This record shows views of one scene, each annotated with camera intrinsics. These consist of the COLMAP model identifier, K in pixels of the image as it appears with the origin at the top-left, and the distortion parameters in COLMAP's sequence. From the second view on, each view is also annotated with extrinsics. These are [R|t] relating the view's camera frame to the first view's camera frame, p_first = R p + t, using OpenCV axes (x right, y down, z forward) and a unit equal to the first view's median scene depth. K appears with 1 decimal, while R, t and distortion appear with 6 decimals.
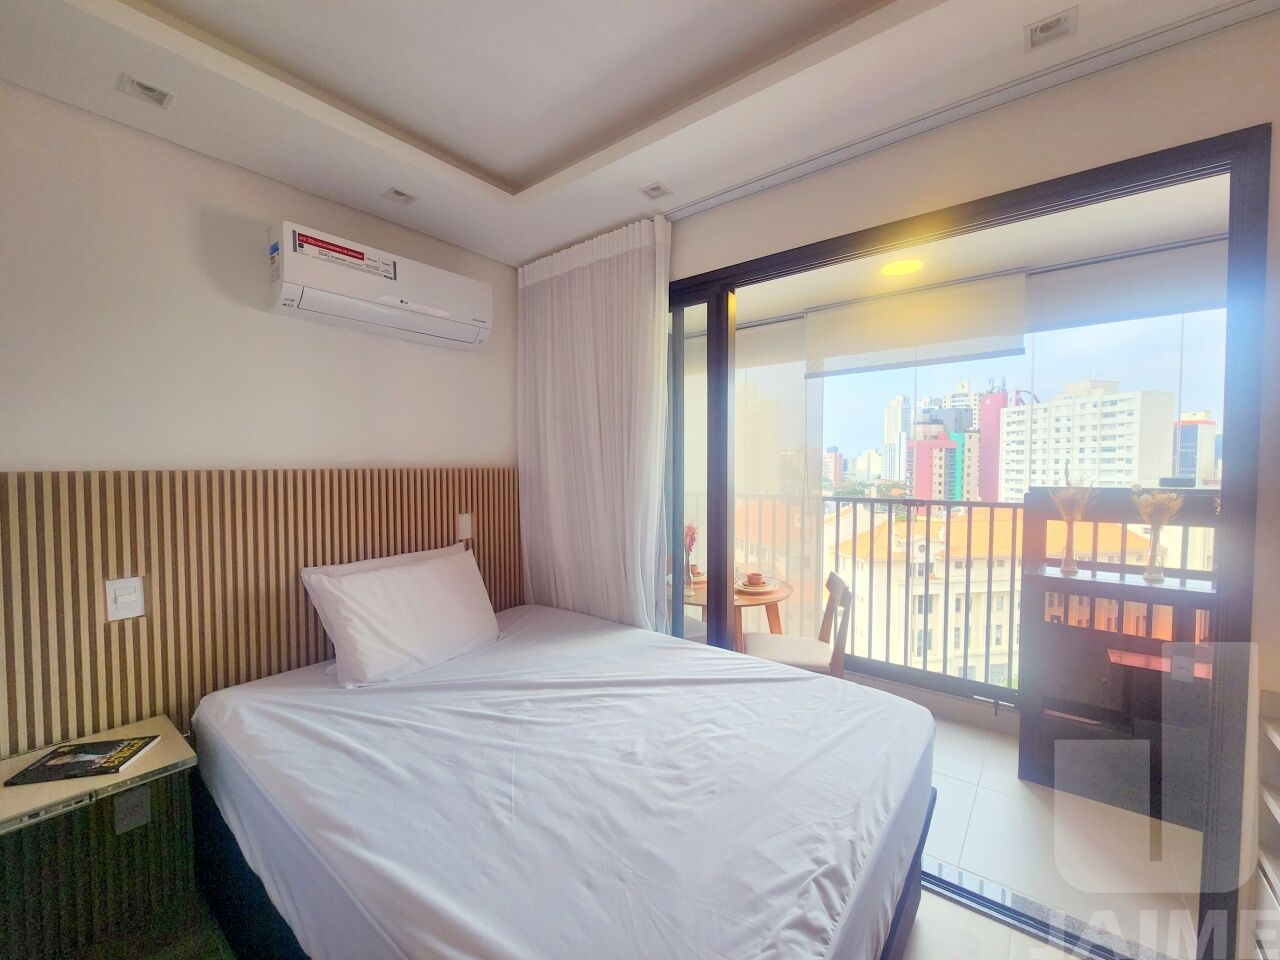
lens RADIAL K [[525.3, 0, 643.2], [0, 525.3, 484.3], [0, 0, 1]] dist [-0.005477, 0.001499]
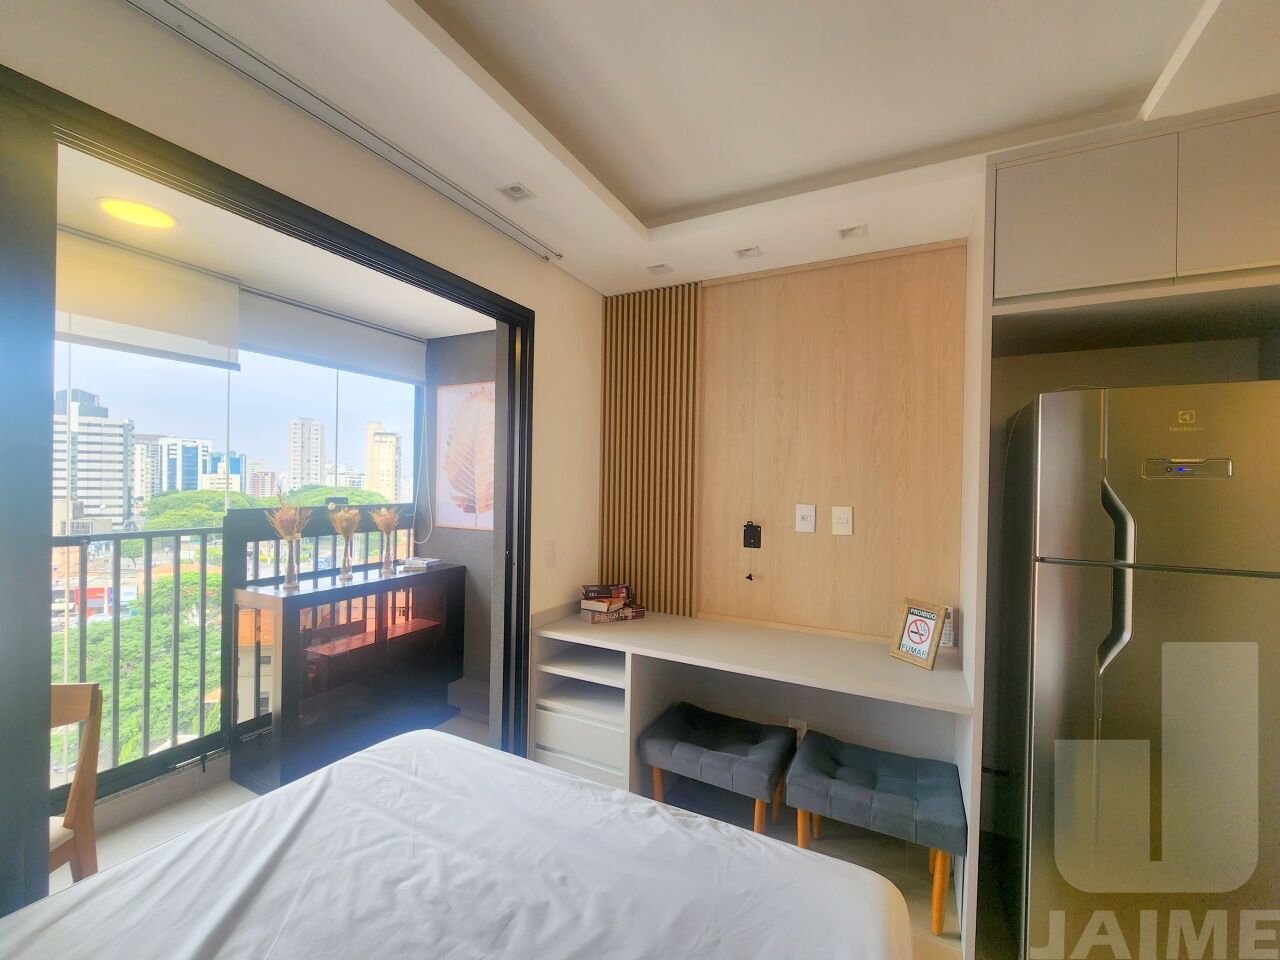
lens RADIAL K [[525.3, 0, 637.6], [0, 525.3, 486.2], [0, 0, 1]] dist [-0.005477, 0.001499]
pose [[-0.181150, -0.005725, 0.983439, -0.513861], [0.017392, 0.999808, 0.009024, -0.053416], [-0.983302, 0.018739, -0.181015, 0.698353]]
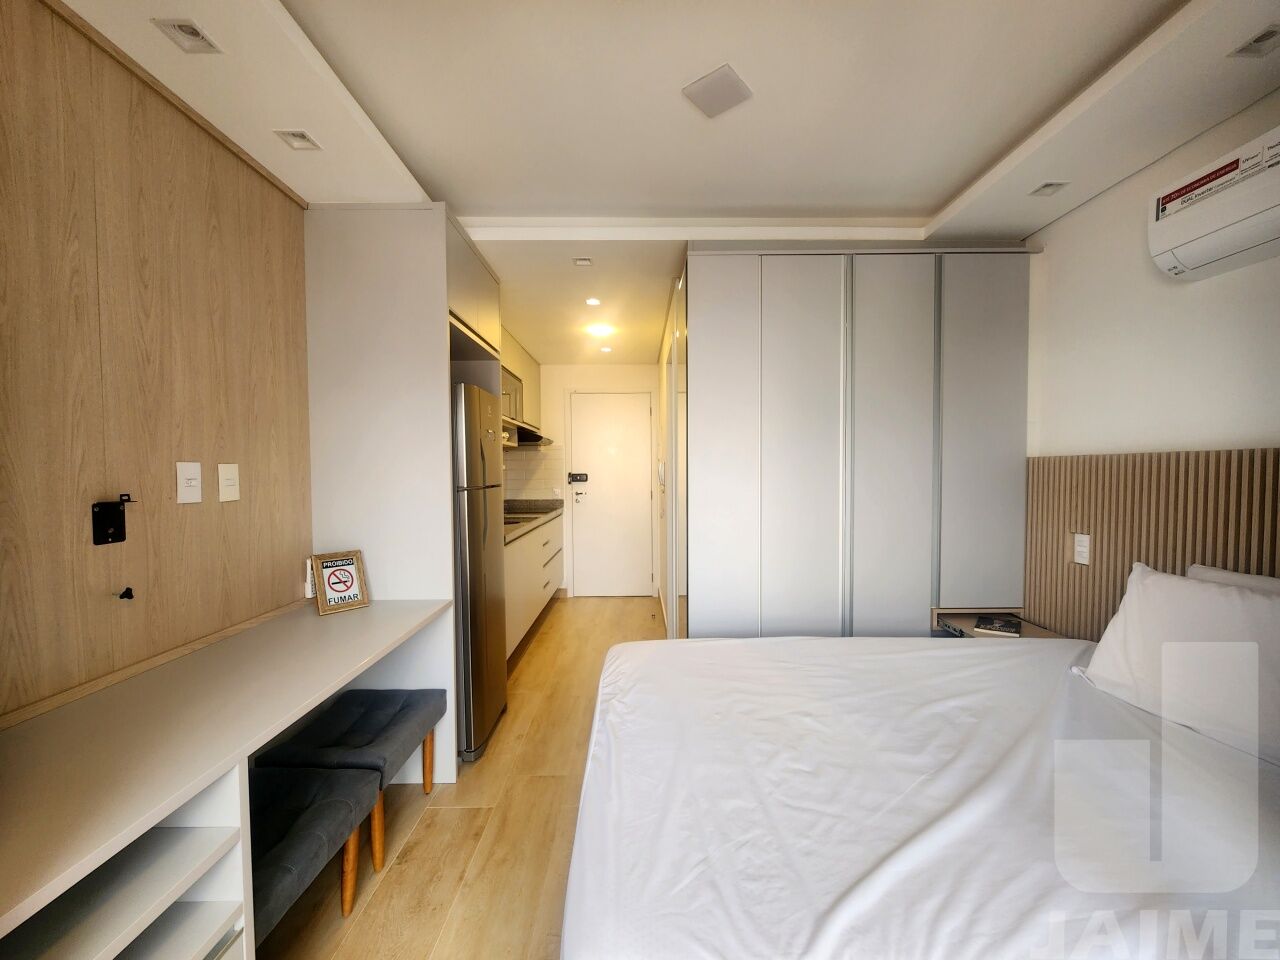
lens RADIAL K [[525.3, 0, 645.4], [0, 525.3, 486.1], [0, 0, 1]] dist [-0.005477, 0.001499]
pose [[-0.779529, 0.027822, -0.625748, 0.691248], [-0.013880, 0.998000, 0.061664, -0.012403], [0.626212, 0.056754, -0.777584, 1.239492]]
